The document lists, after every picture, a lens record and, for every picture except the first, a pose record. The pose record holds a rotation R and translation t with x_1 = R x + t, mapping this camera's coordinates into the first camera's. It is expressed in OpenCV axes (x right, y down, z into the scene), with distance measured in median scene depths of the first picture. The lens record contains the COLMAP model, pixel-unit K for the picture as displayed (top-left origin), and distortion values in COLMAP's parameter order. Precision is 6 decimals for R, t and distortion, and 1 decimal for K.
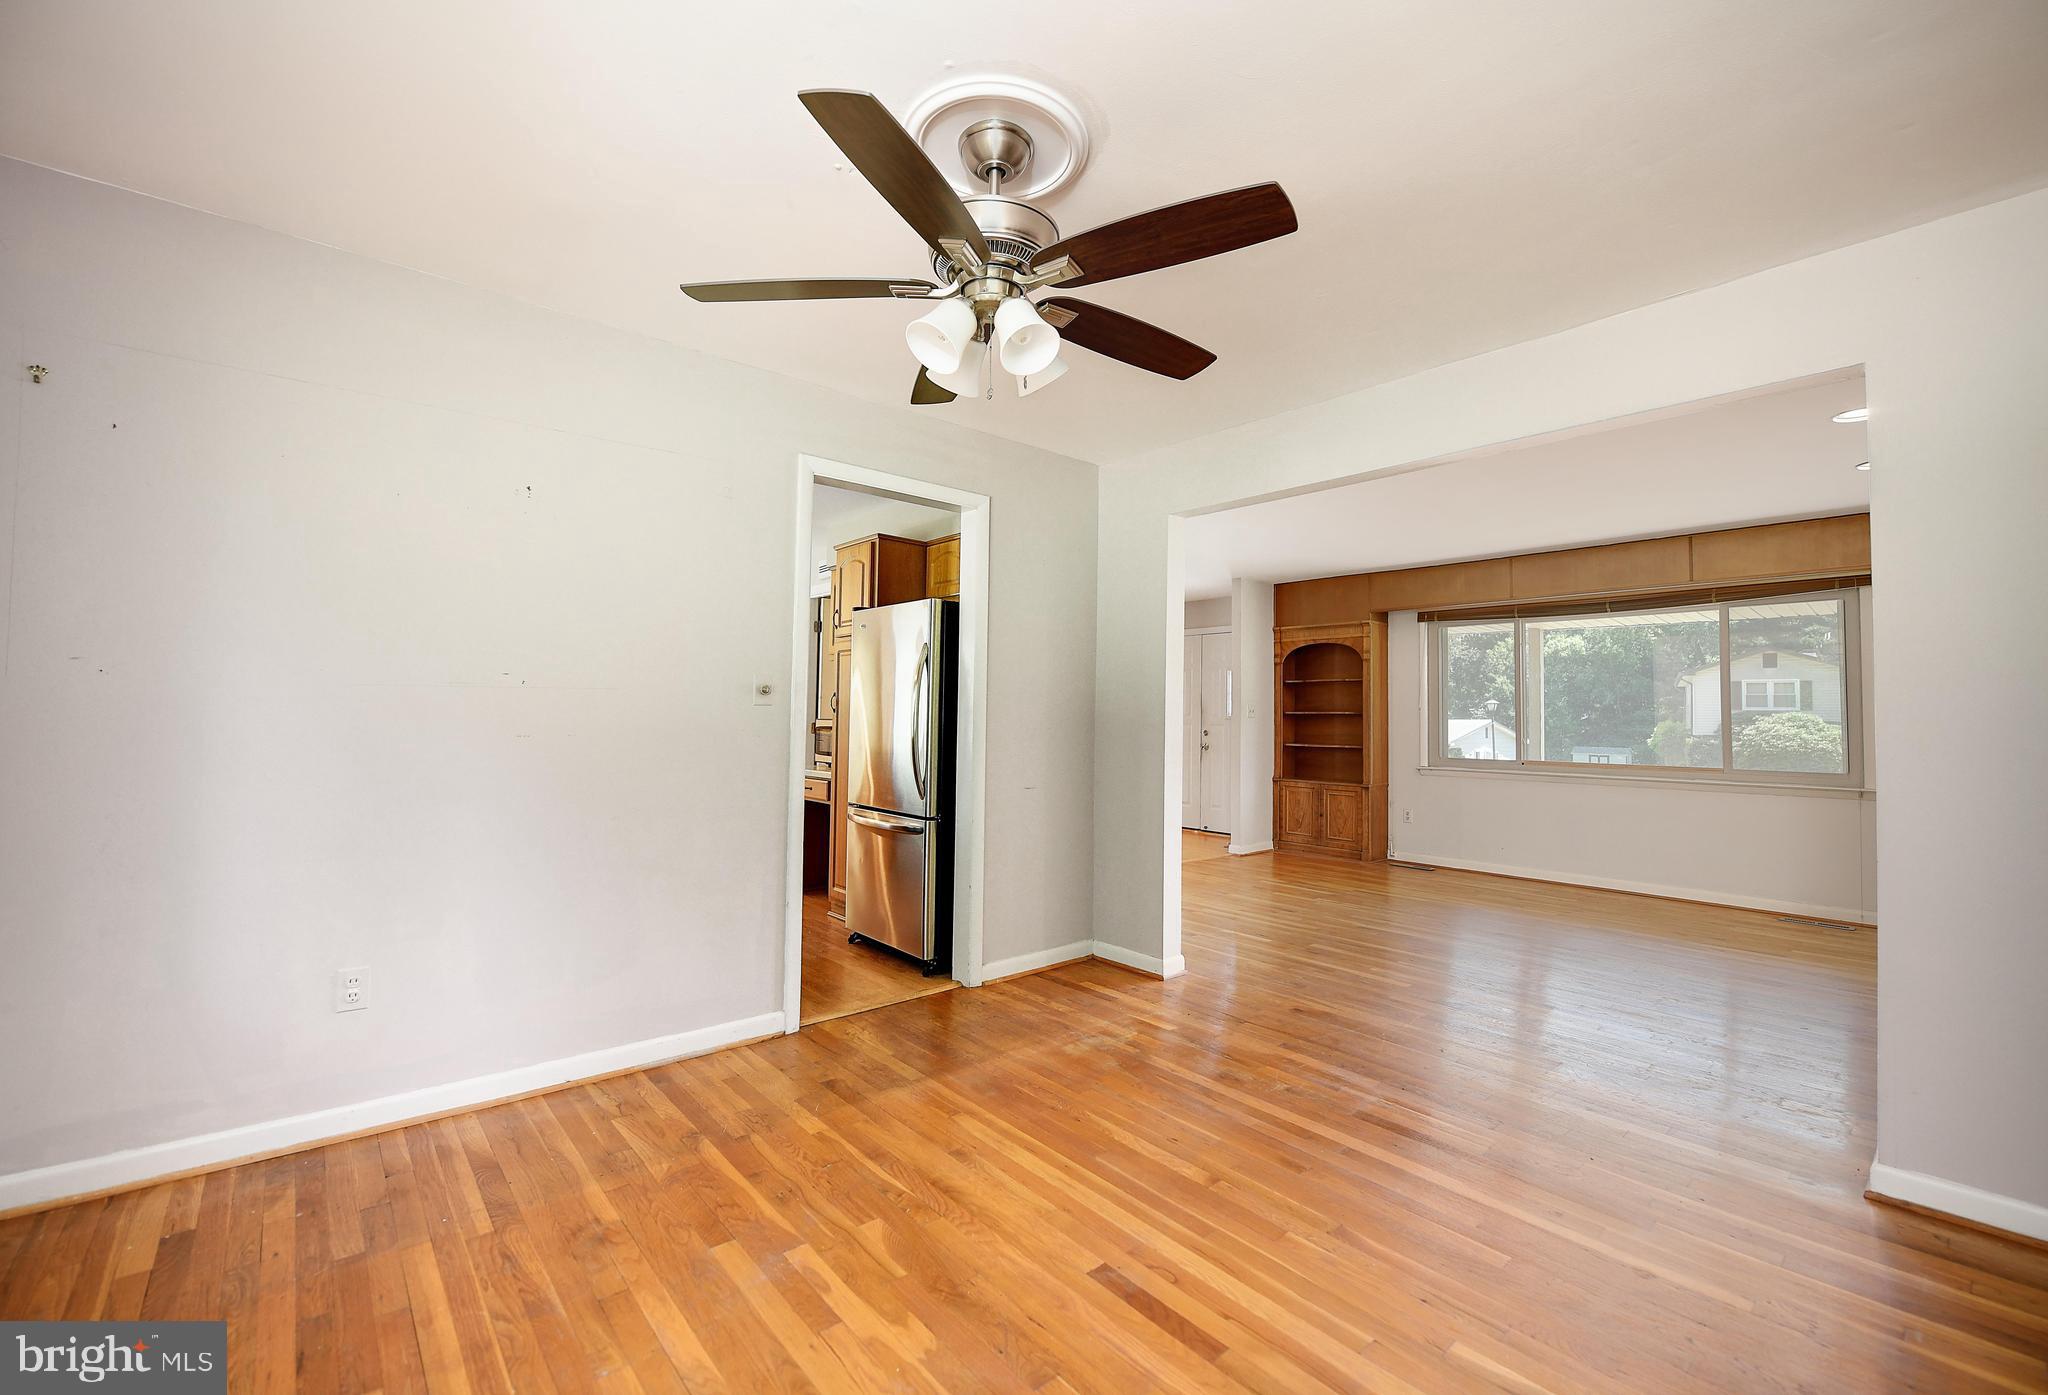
lens RADIAL K [[864.2, 0, 1023.2], [0, 864.2, 691.6], [0, 0, 1]] dist [-0.010004, -0.000757]
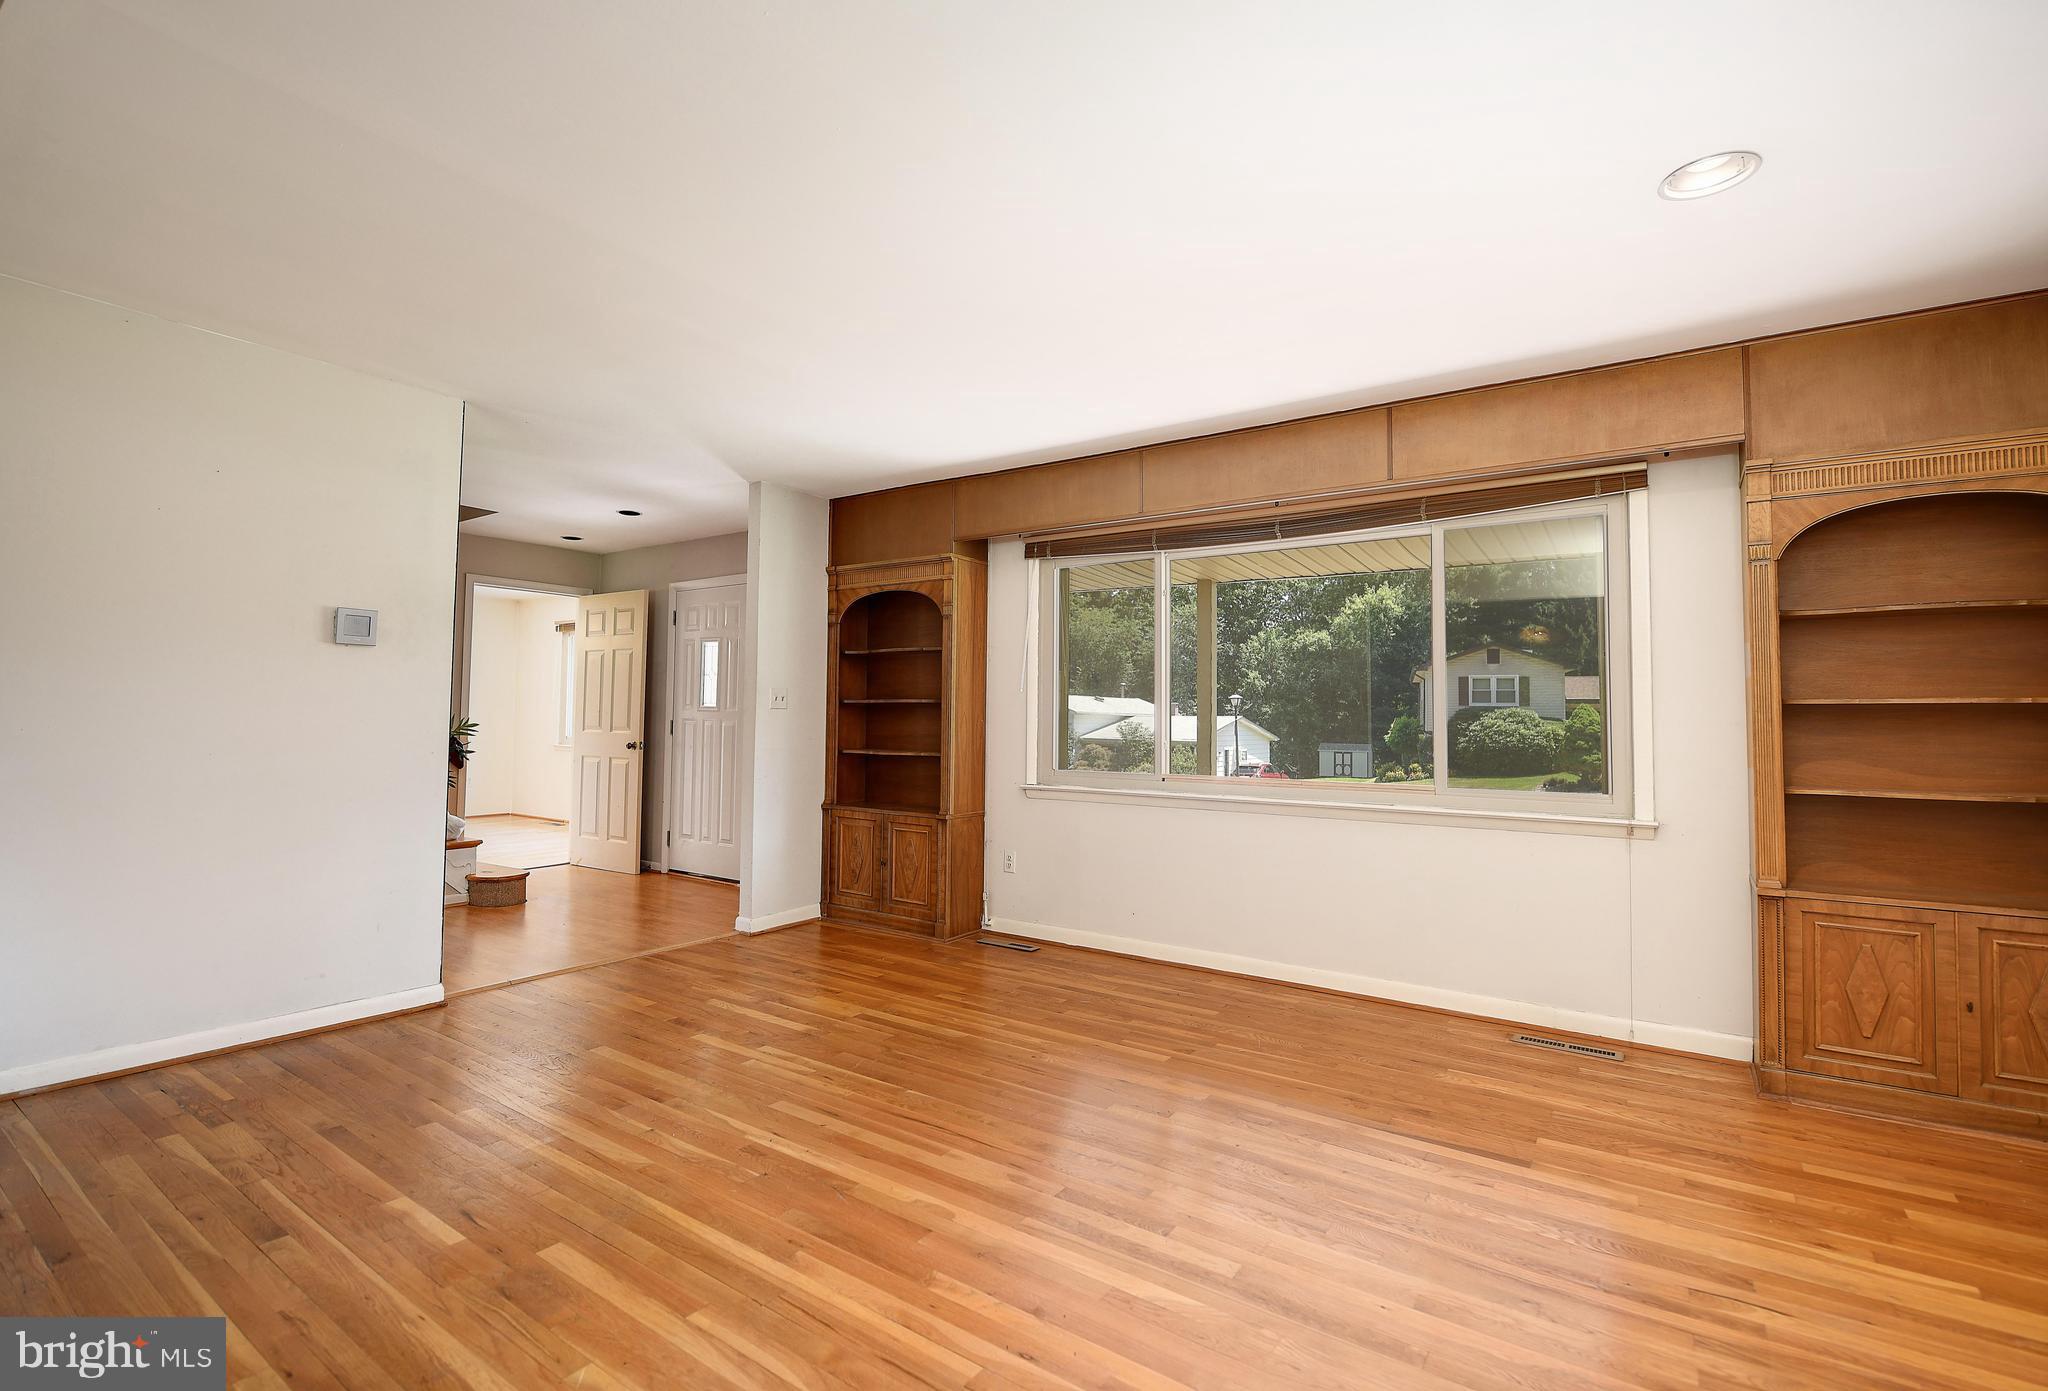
lens RADIAL K [[935.7, 0, 1006.6], [0, 935.7, 691.0], [0, 0, 1]] dist [-0.001988, -0.000400]
pose [[0.971885, 0.004182, 0.235418, 0.261355], [-0.005159, 0.999980, 0.003534, 0.014081], [-0.235398, -0.004649, 0.971888, 0.305656]]
